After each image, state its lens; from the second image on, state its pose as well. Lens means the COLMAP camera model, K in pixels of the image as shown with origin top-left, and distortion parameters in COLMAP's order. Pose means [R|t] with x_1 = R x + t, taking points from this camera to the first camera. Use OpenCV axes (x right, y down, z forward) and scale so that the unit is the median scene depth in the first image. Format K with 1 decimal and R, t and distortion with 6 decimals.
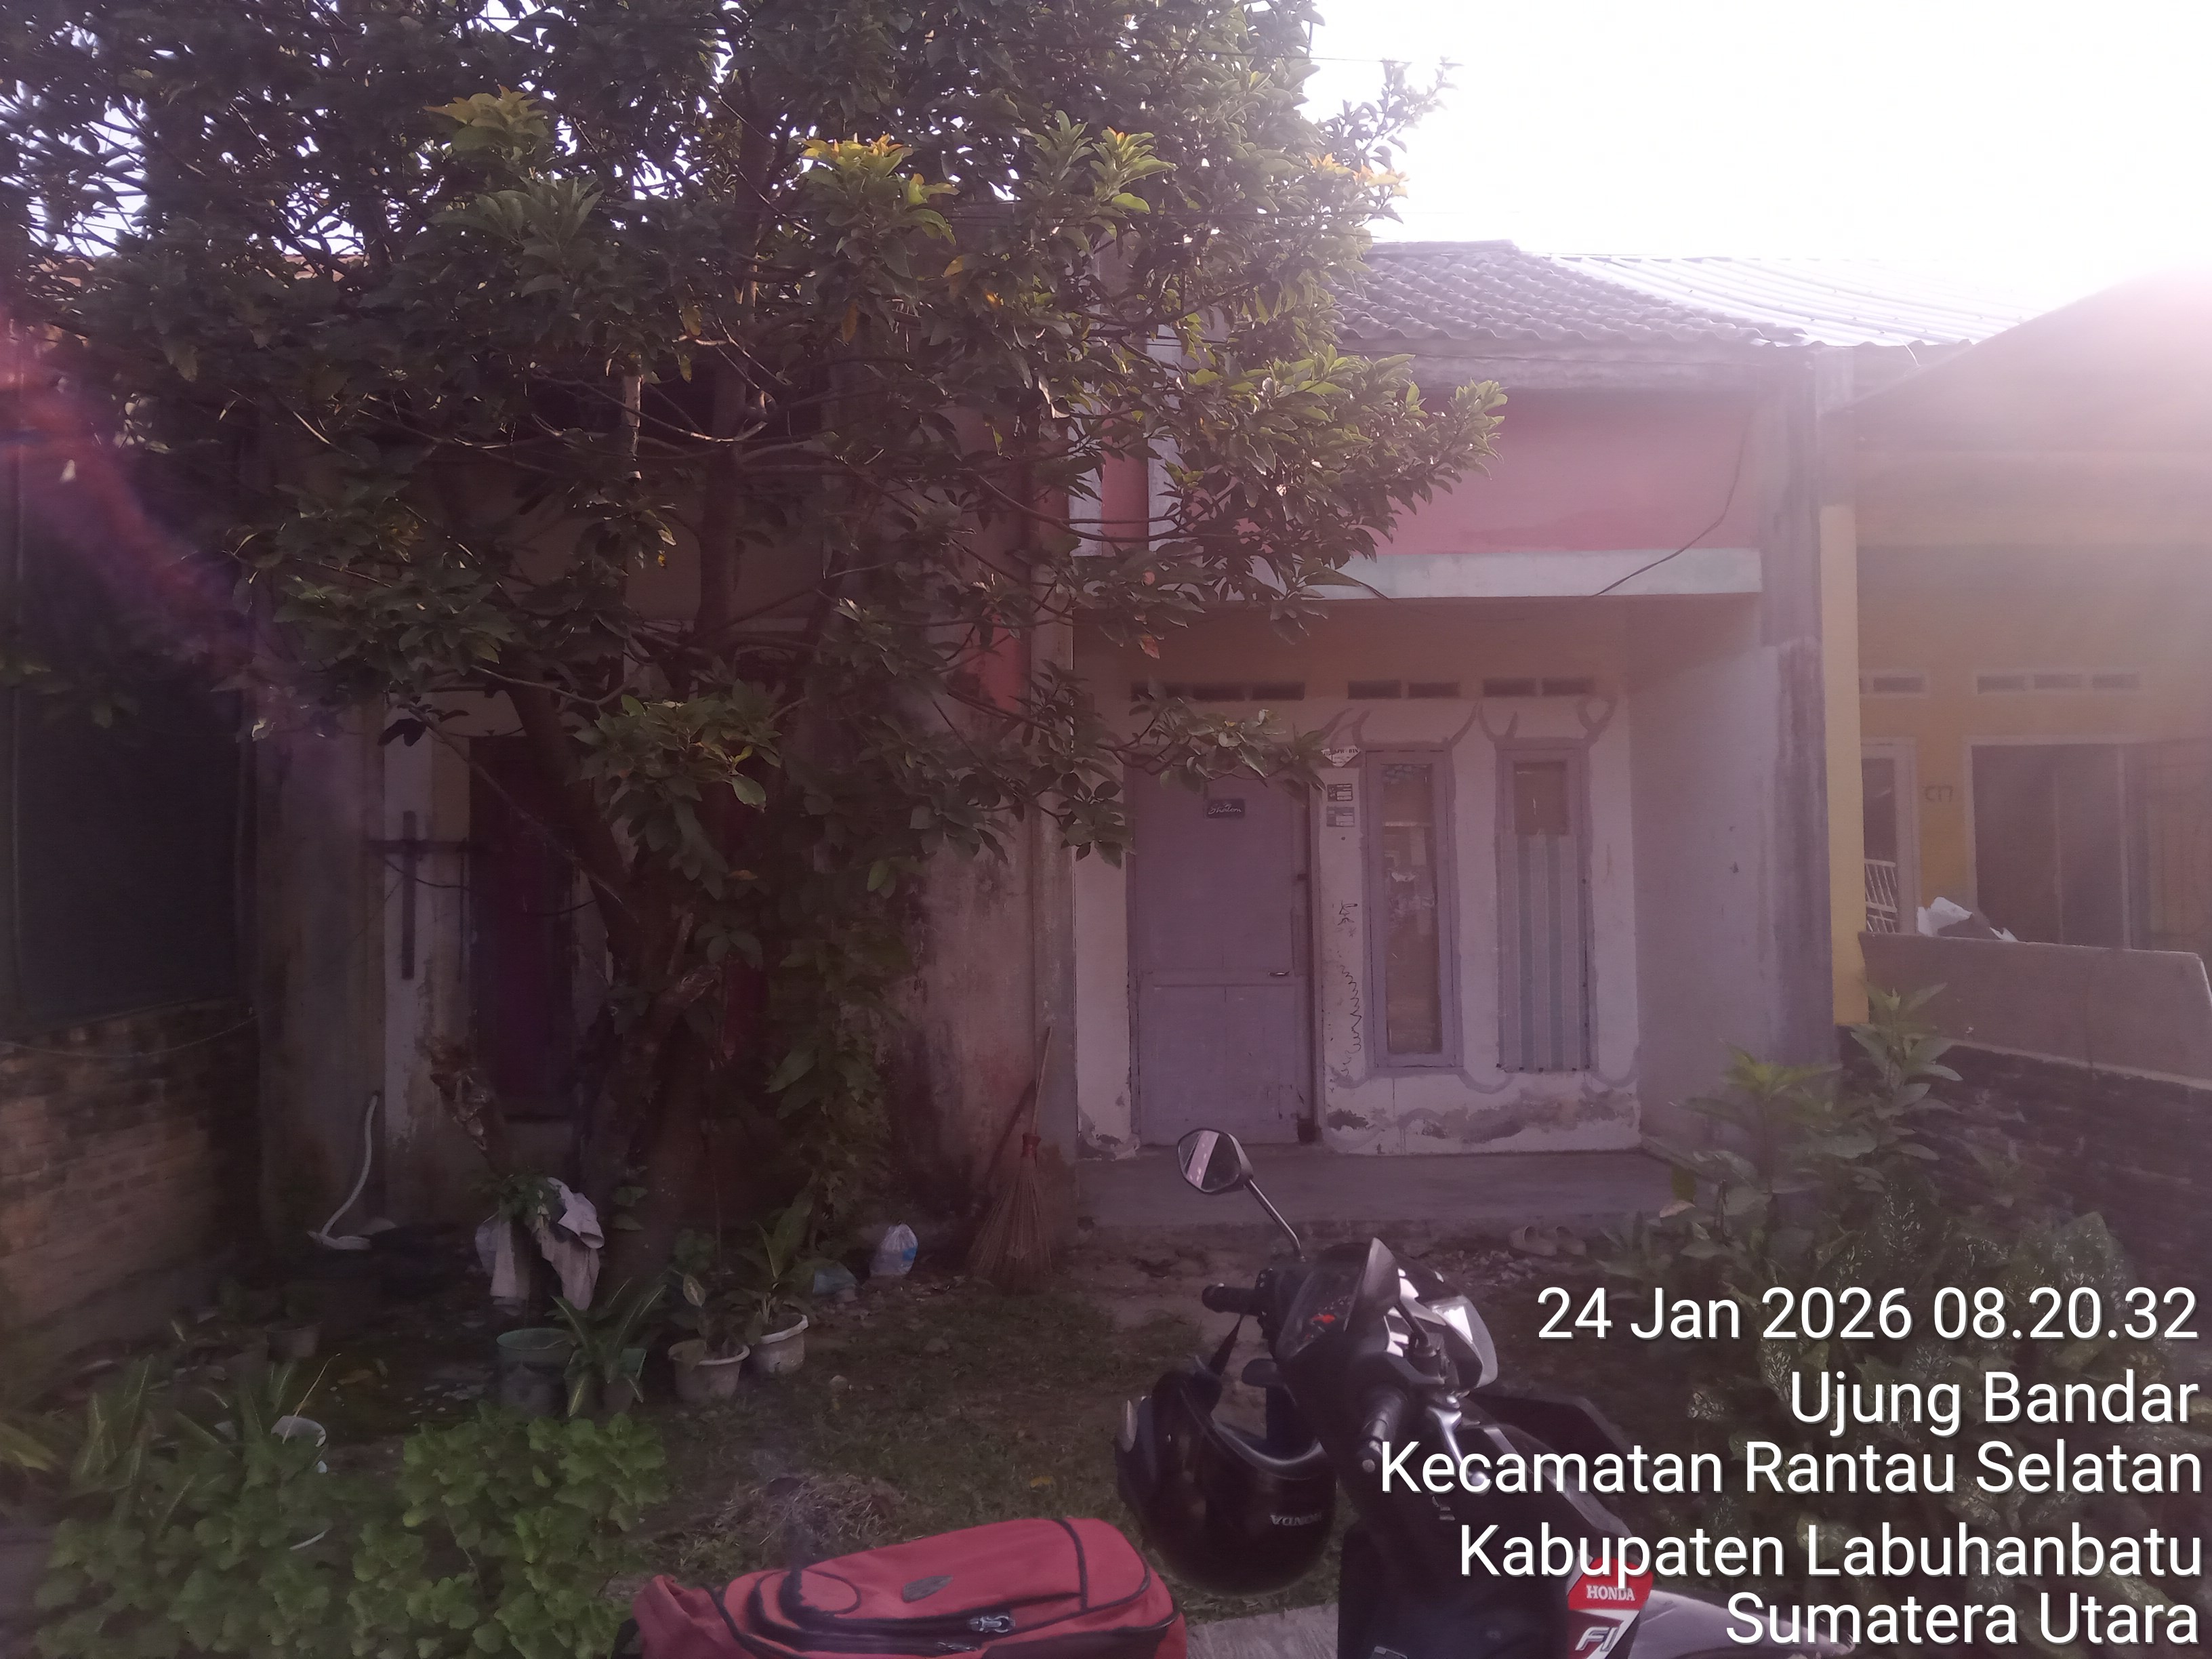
lens RADIAL K [[1703.4, 0, 1067.5], [0, 1703.4, 866.5], [0, 0, 1]] dist [0.082141, -0.202247]
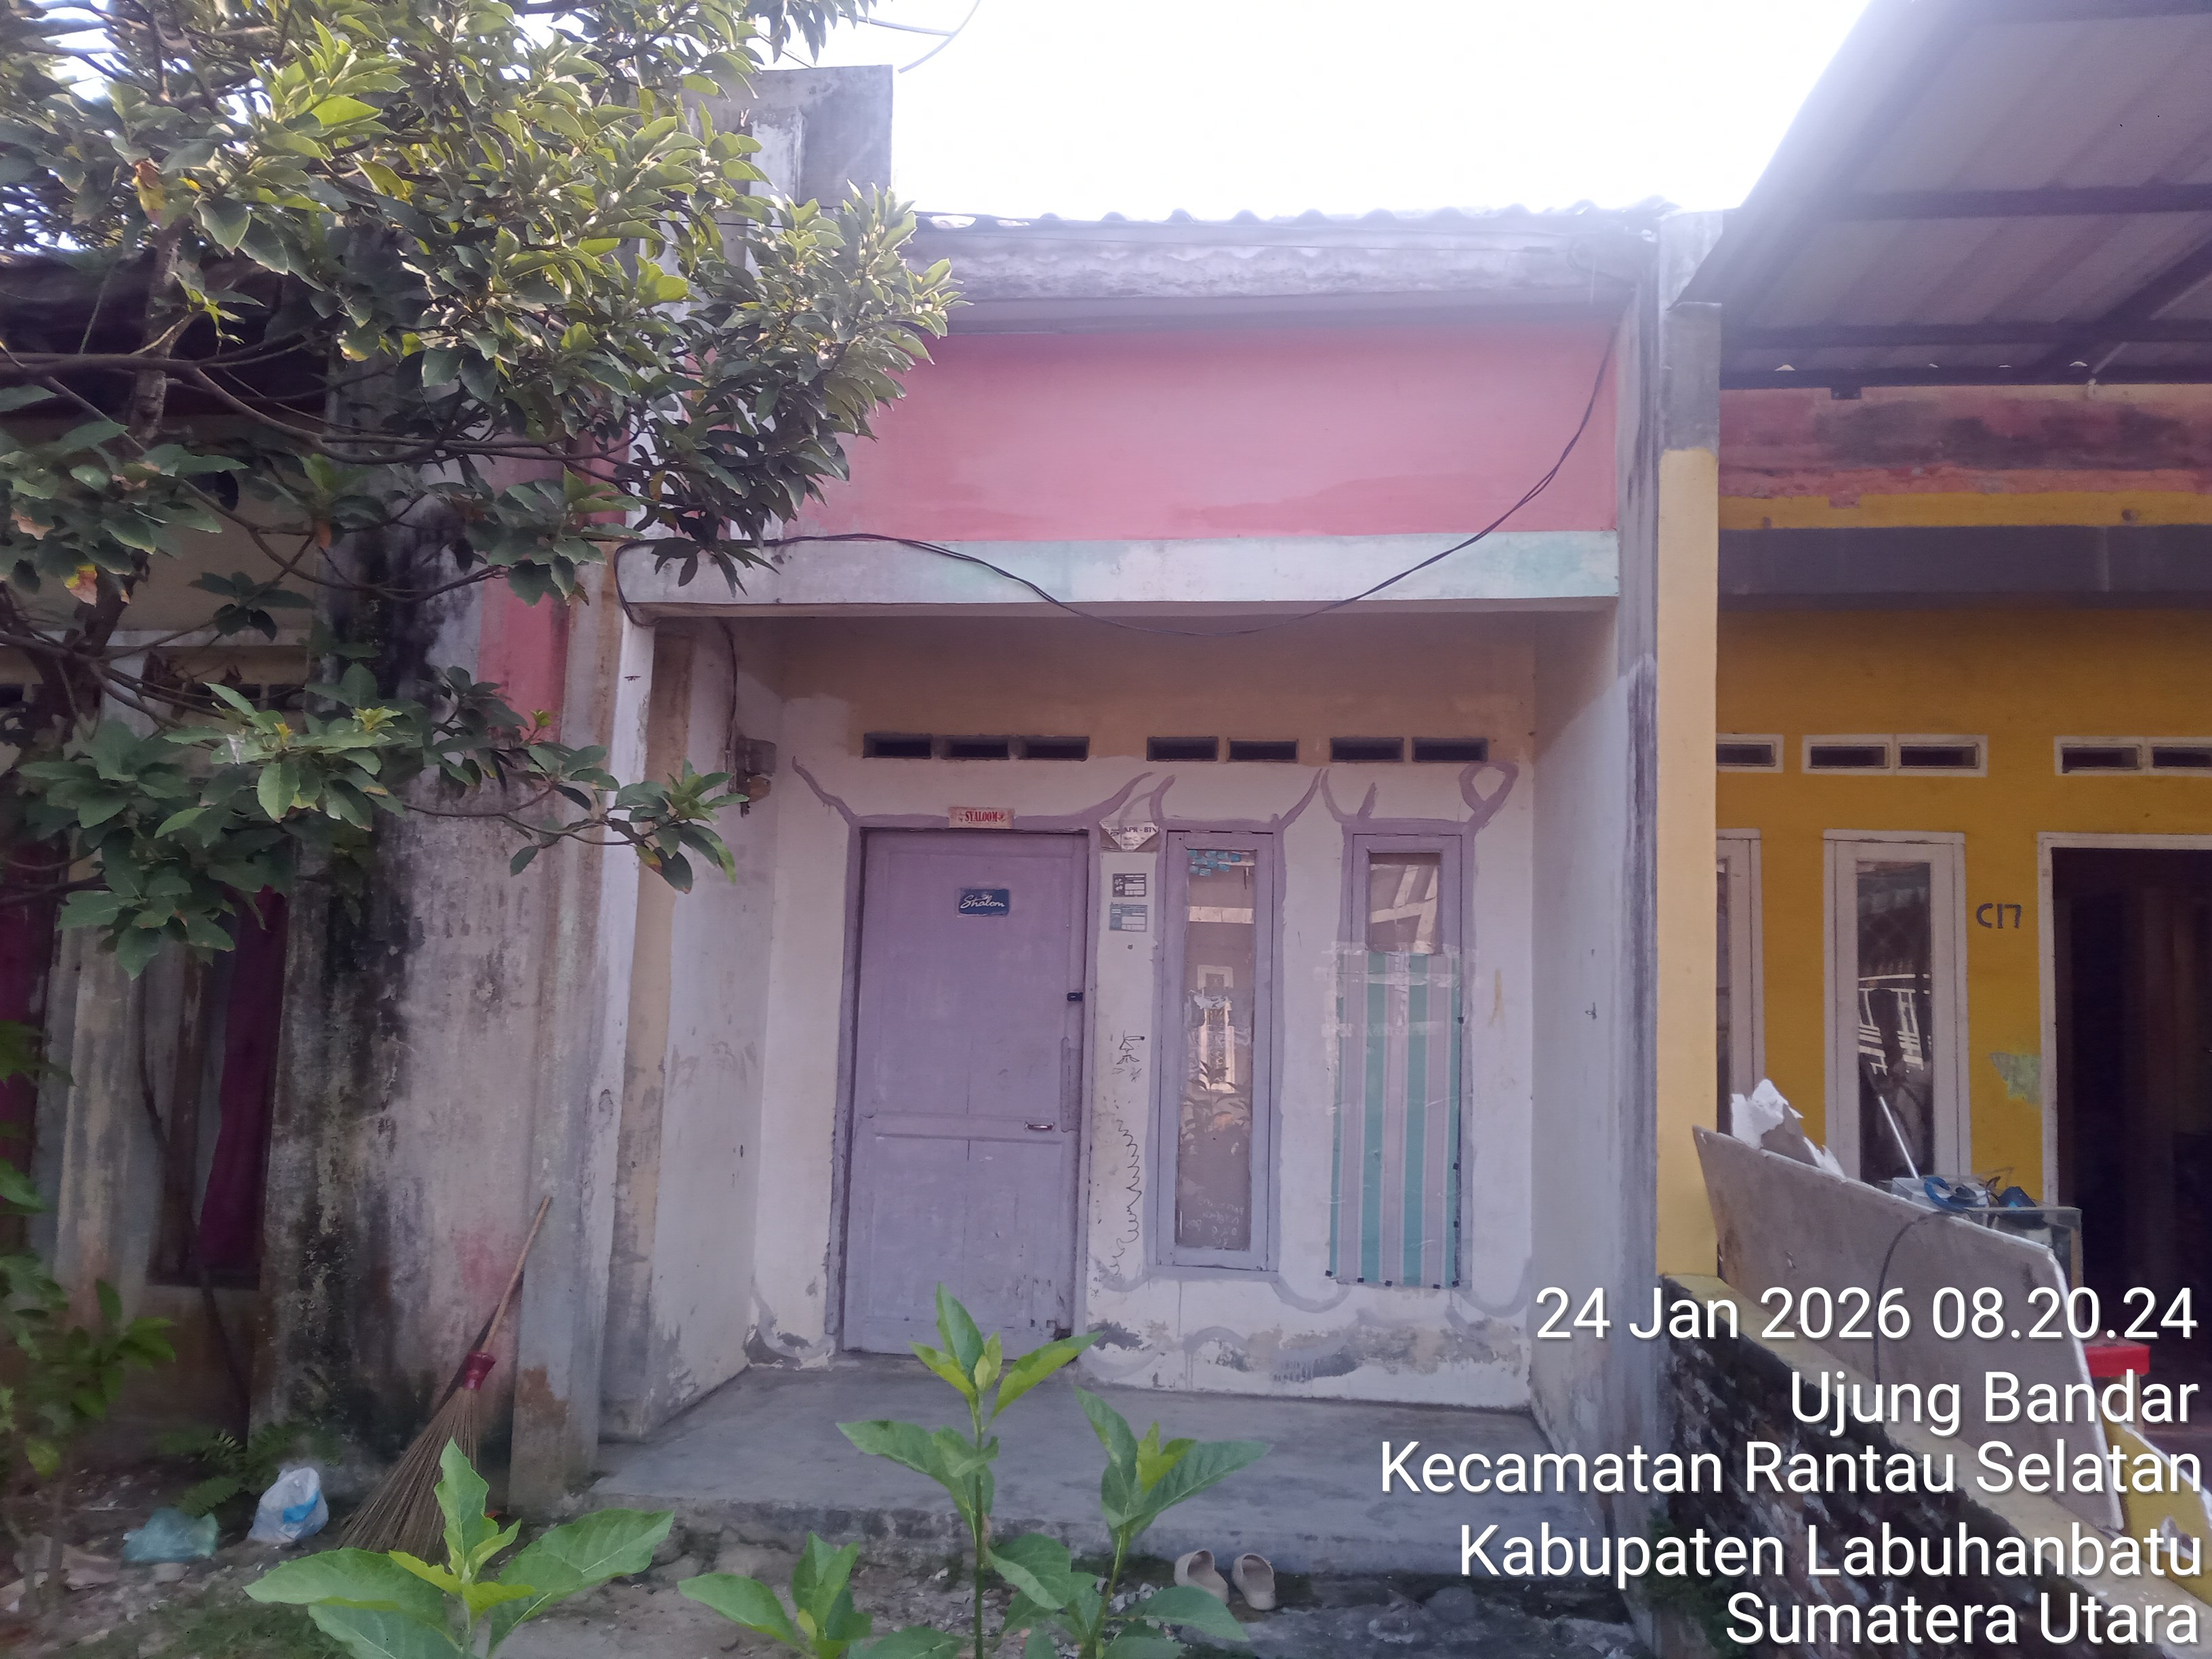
lens RADIAL K [[1703.4, 0, 1067.5], [0, 1703.4, 866.5], [0, 0, 1]] dist [0.082141, -0.202247]
pose [[0.986824, 0.030086, -0.158974, 0.252903], [-0.039687, 0.997552, -0.057569, -0.007691], [0.156853, 0.063120, 0.985603, 0.267679]]
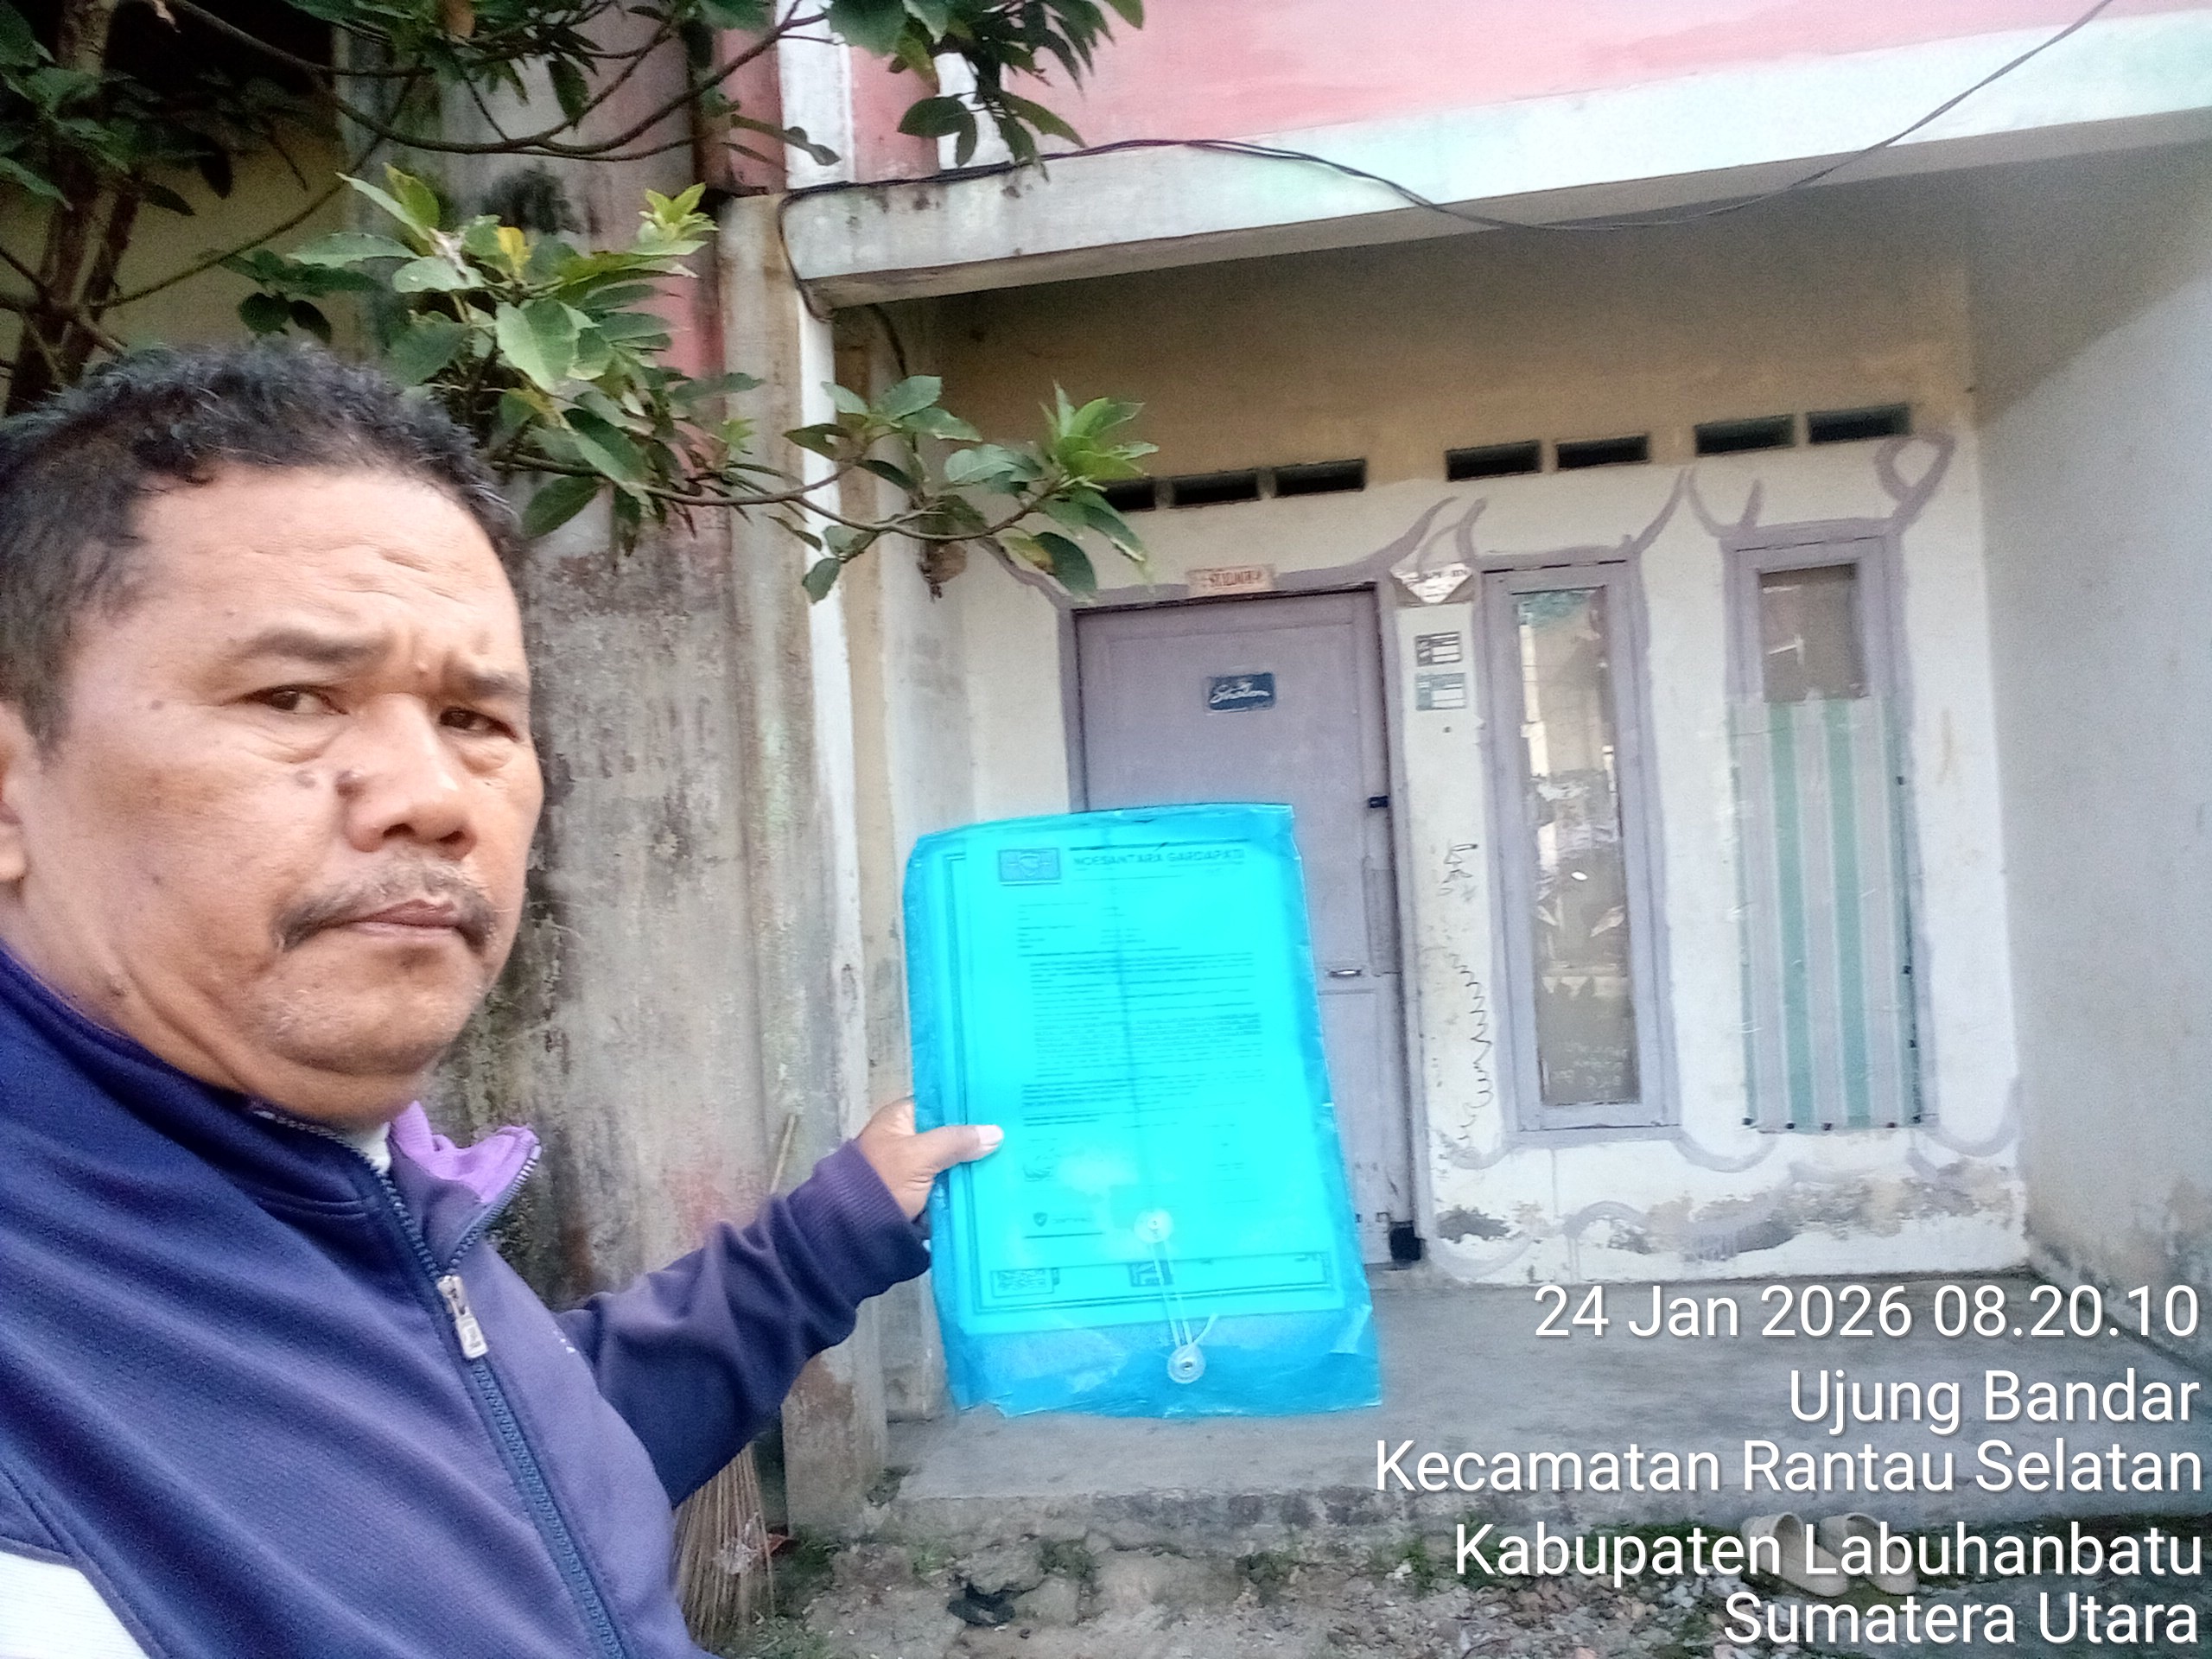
lens RADIAL K [[1778.5, 0, 1066.6], [0, 1778.5, 906.7], [0, 0, 1]] dist [-0.008053, 0.066440]
pose [[0.985346, -0.046168, -0.164198, 0.132353], [0.053336, 0.997795, 0.039512, 0.012165], [0.162012, -0.047691, 0.985636, 0.399386]]
